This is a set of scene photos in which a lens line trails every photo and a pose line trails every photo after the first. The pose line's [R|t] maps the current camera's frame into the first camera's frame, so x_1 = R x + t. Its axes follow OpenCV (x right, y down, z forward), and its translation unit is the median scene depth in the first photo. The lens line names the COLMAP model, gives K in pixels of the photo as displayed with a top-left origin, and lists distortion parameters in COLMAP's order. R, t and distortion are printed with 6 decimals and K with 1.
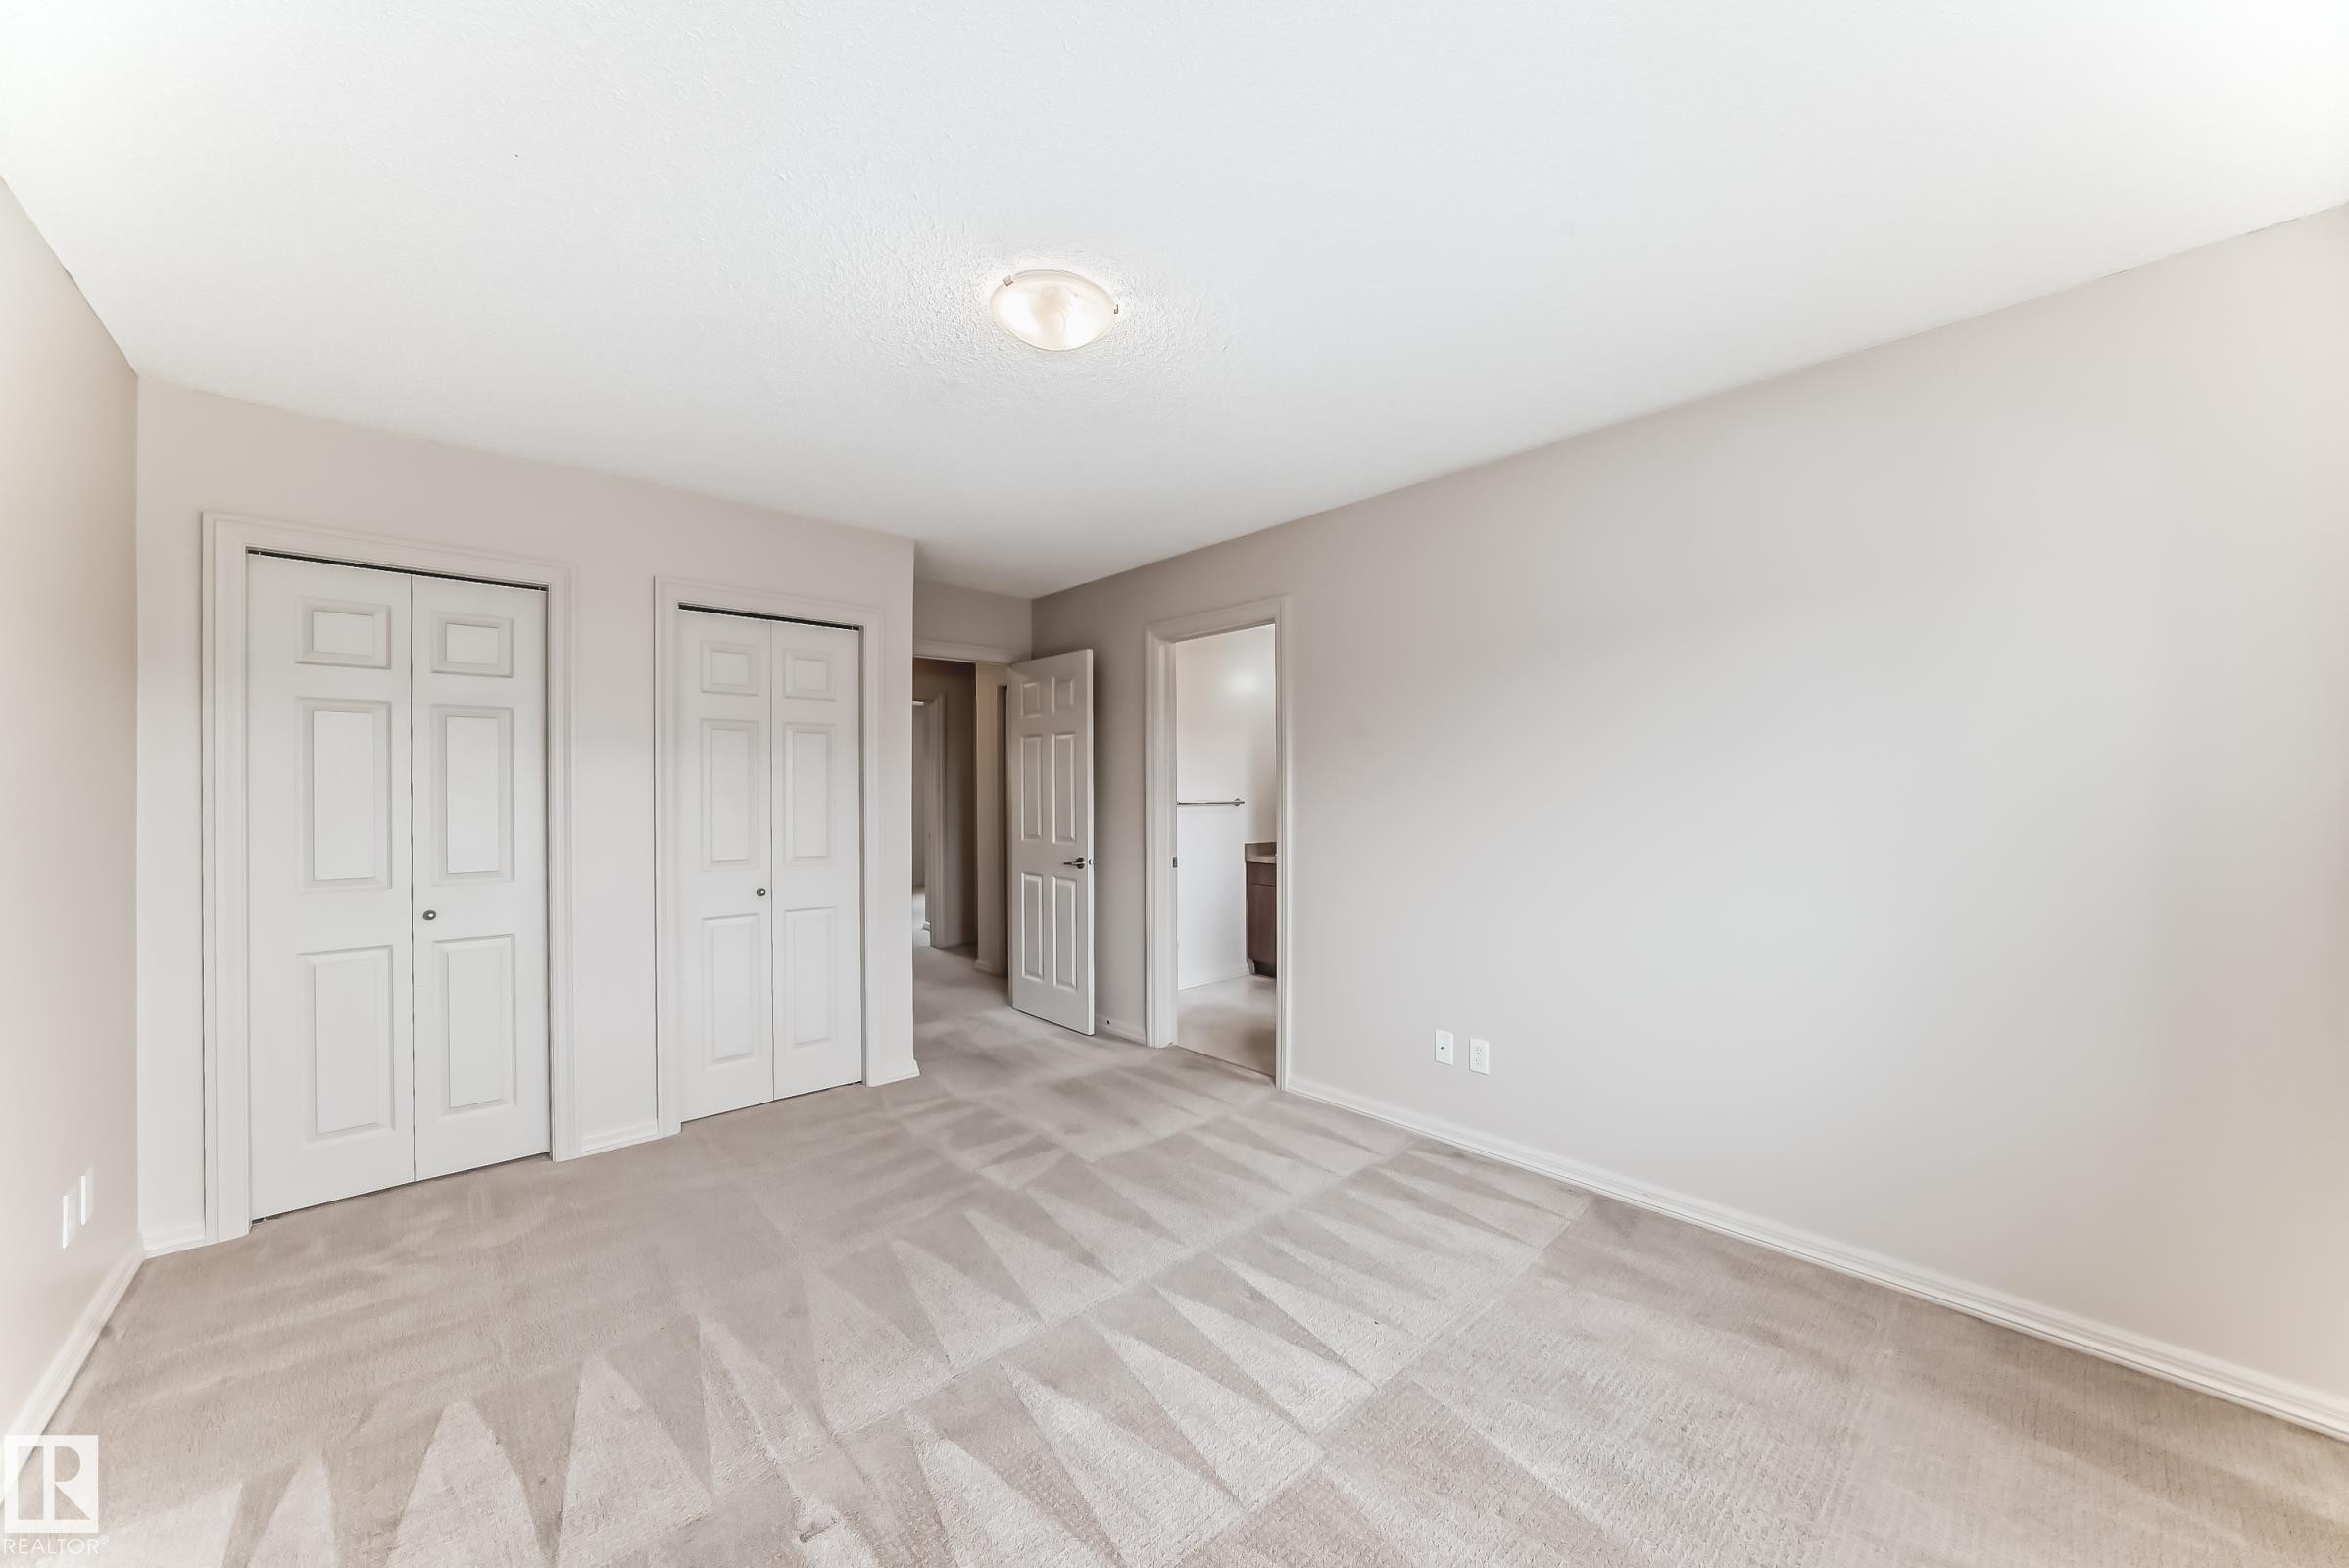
lens RADIAL K [[903.1, 0, 1173.5], [0, 903.1, 791.0], [0, 0, 1]] dist [0.000309, 0.000112]
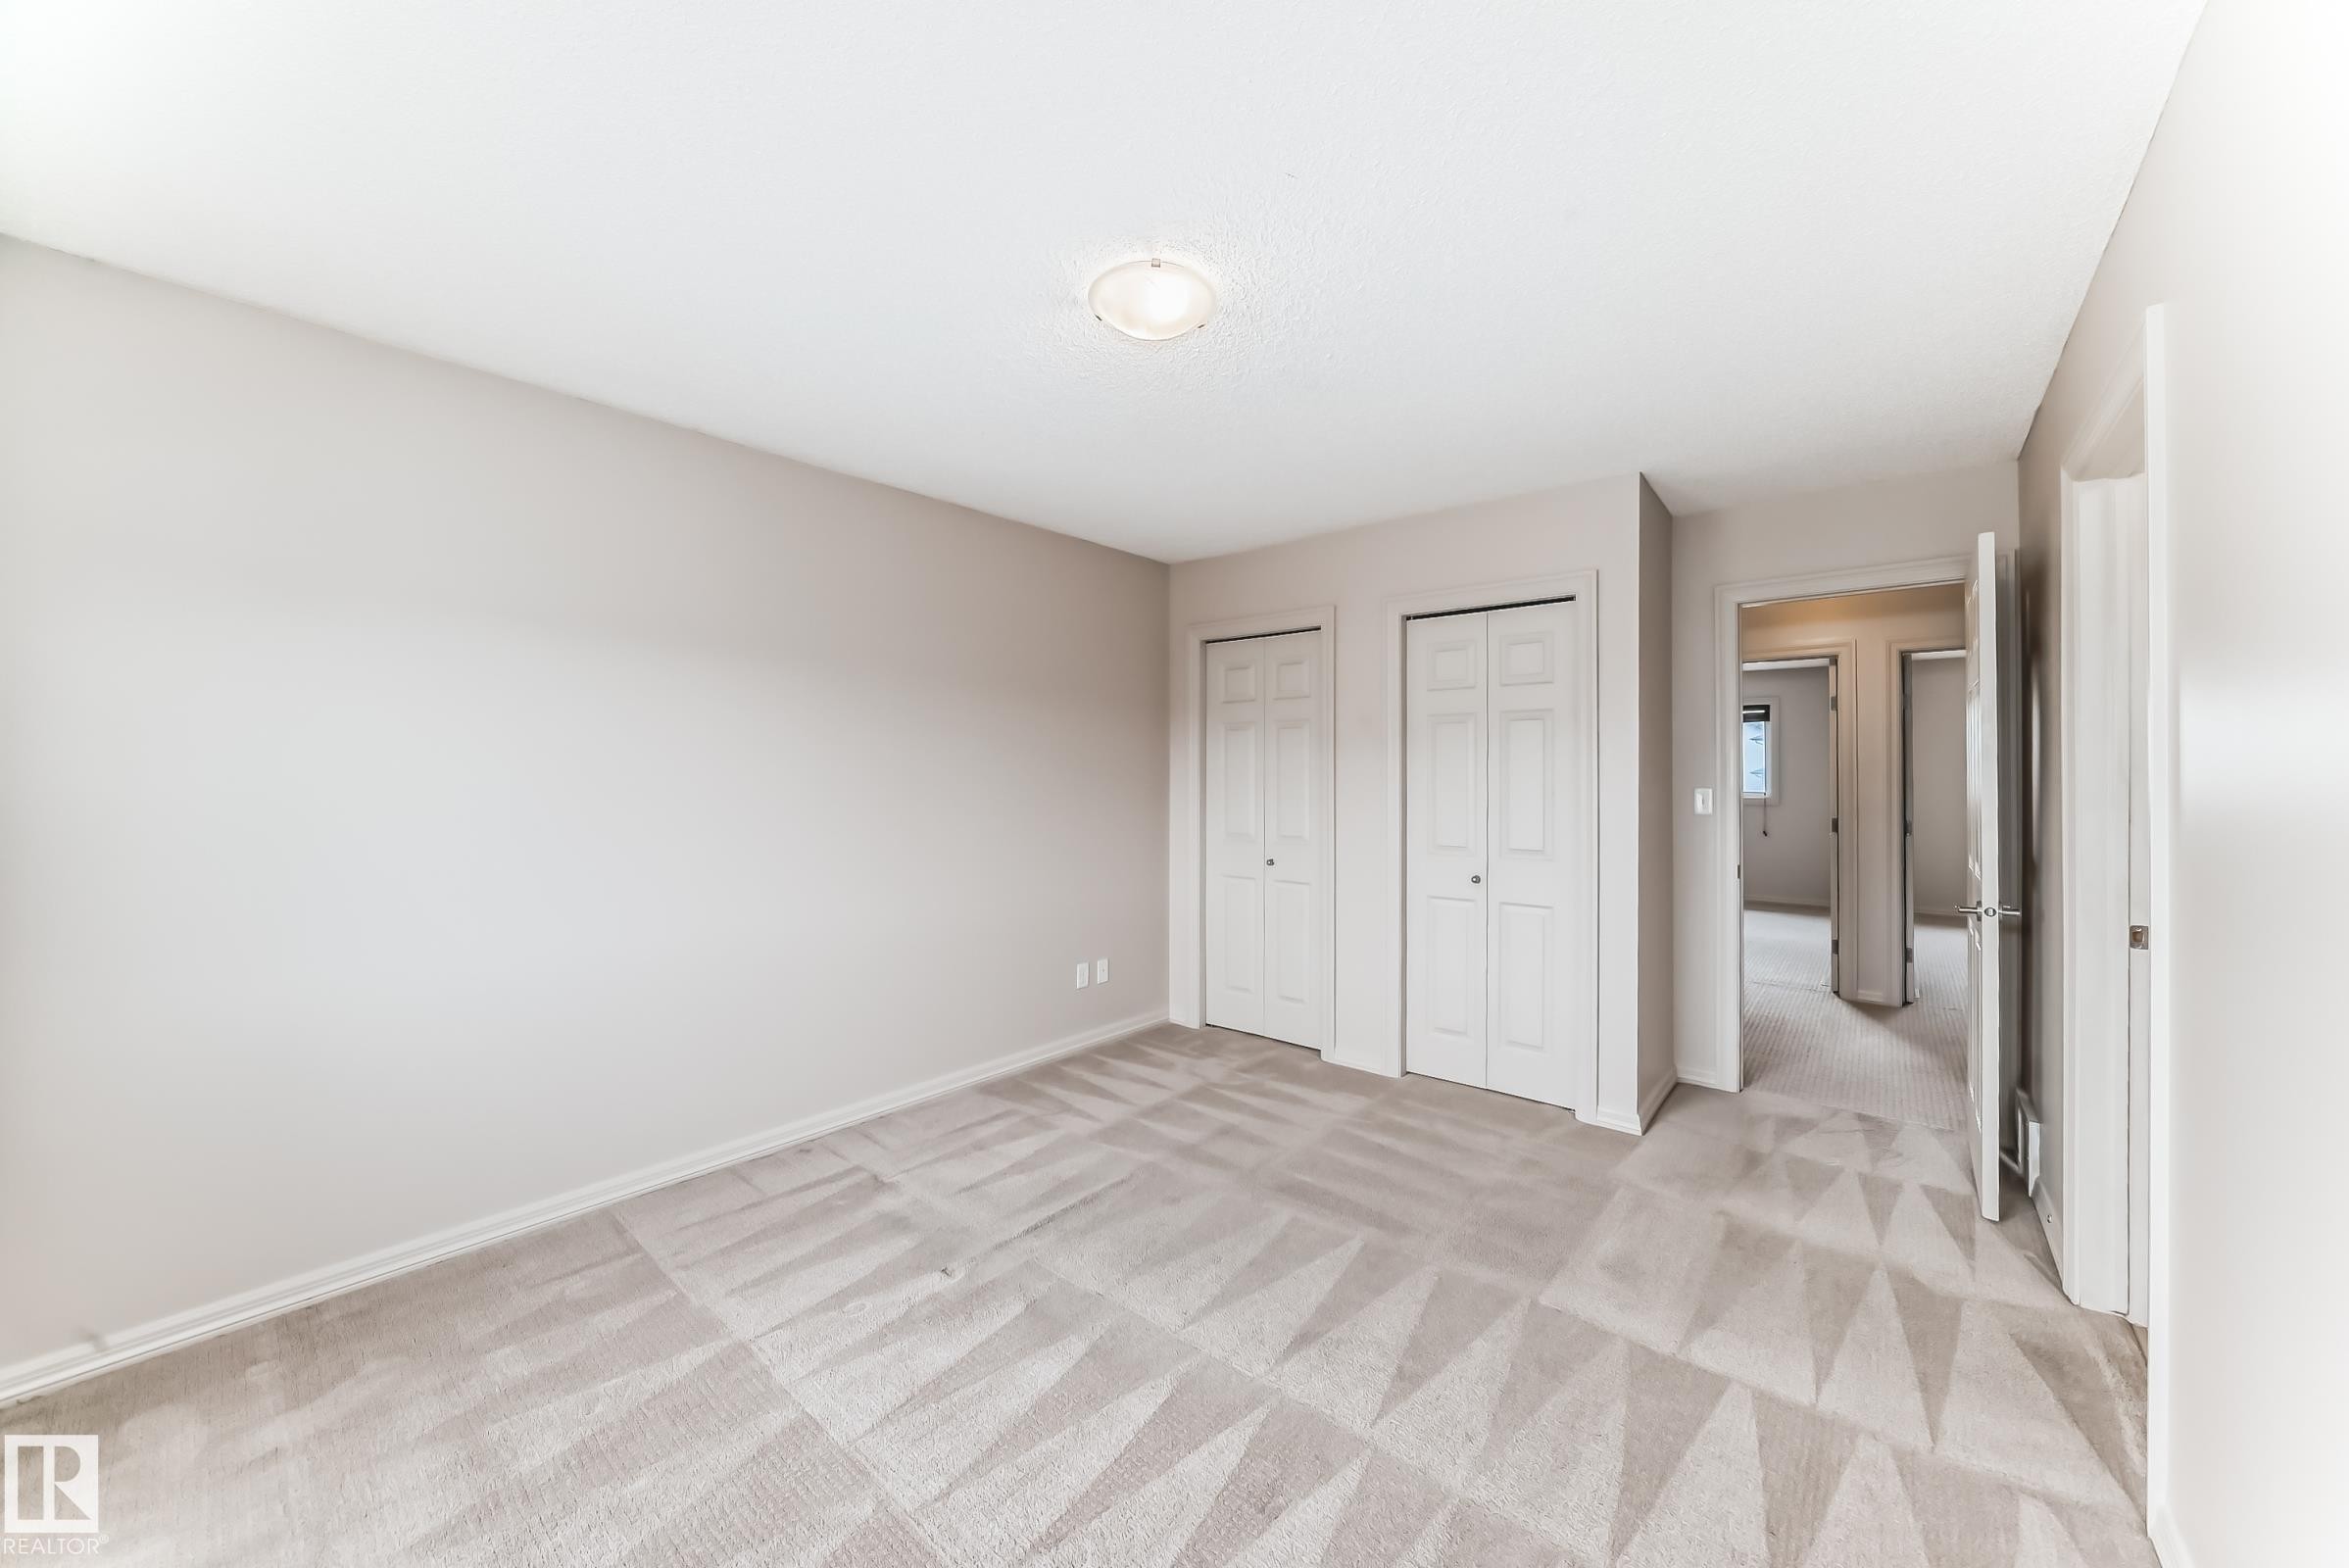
lens RADIAL K [[895.0, 0, 1188.2], [0, 895.0, 776.8], [0, 0, 1]] dist [-0.000579, 0.000009]
pose [[0.103192, 0.002114, -0.994659, 0.543993], [-0.001969, 0.999996, 0.001921, -0.005521], [0.994659, 0.001761, 0.103196, 0.604083]]
